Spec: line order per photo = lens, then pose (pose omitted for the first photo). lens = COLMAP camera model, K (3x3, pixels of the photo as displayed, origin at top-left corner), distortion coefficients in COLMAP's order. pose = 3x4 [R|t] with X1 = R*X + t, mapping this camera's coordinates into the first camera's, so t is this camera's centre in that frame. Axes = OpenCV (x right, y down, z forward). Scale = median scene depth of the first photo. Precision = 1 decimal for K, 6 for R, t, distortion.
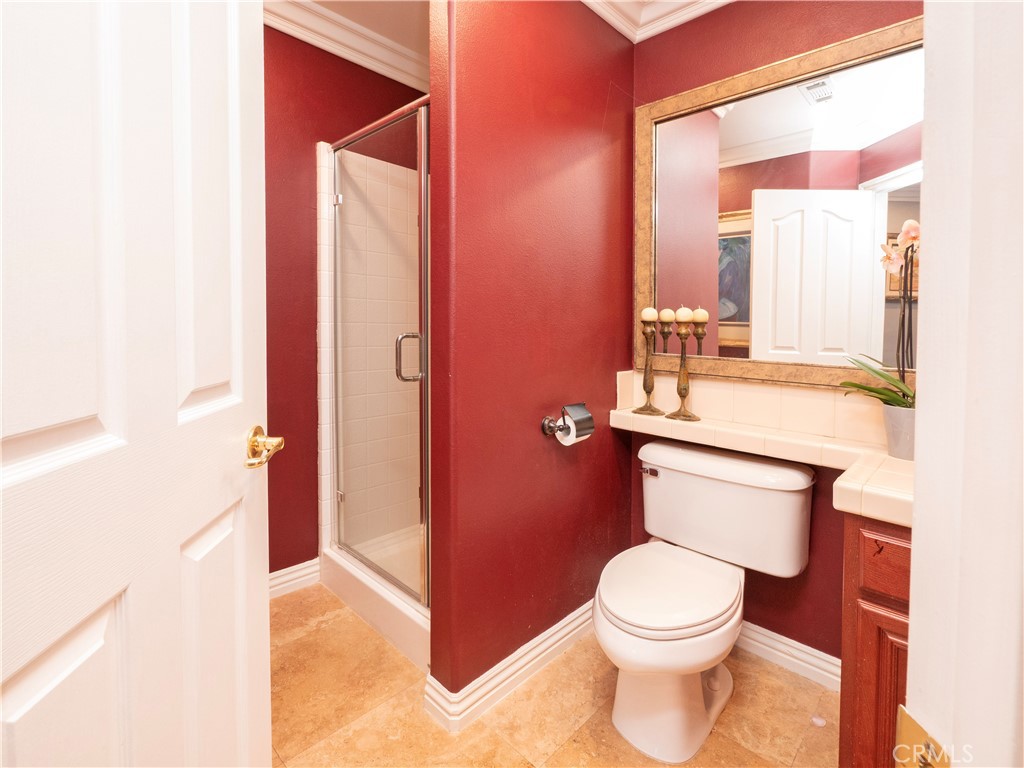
lens RADIAL K [[502.8, 0, 509.8], [0, 502.8, 389.2], [0, 0, 1]] dist [-0.006741, -0.000321]
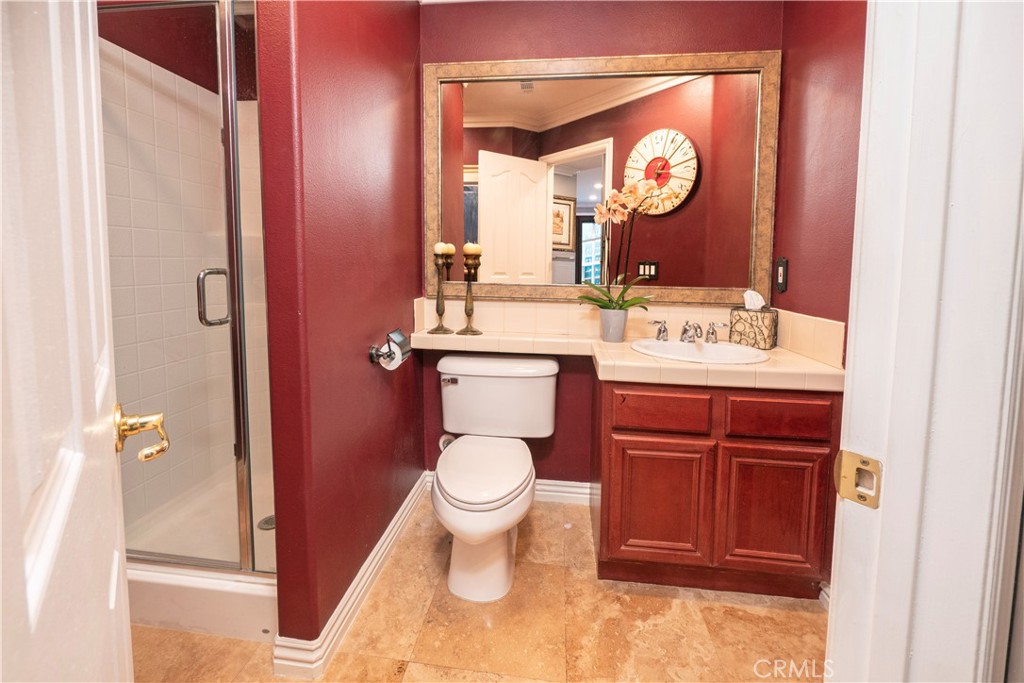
lens RADIAL K [[443.6, 0, 509.5], [0, 443.6, 334.8], [0, 0, 1]] dist [-0.006506, 0.000739]
pose [[0.769553, -0.114072, 0.628311, -0.272820], [0.082917, 0.993436, 0.078805, -0.017043], [-0.633177, -0.008547, 0.773960, 0.095185]]
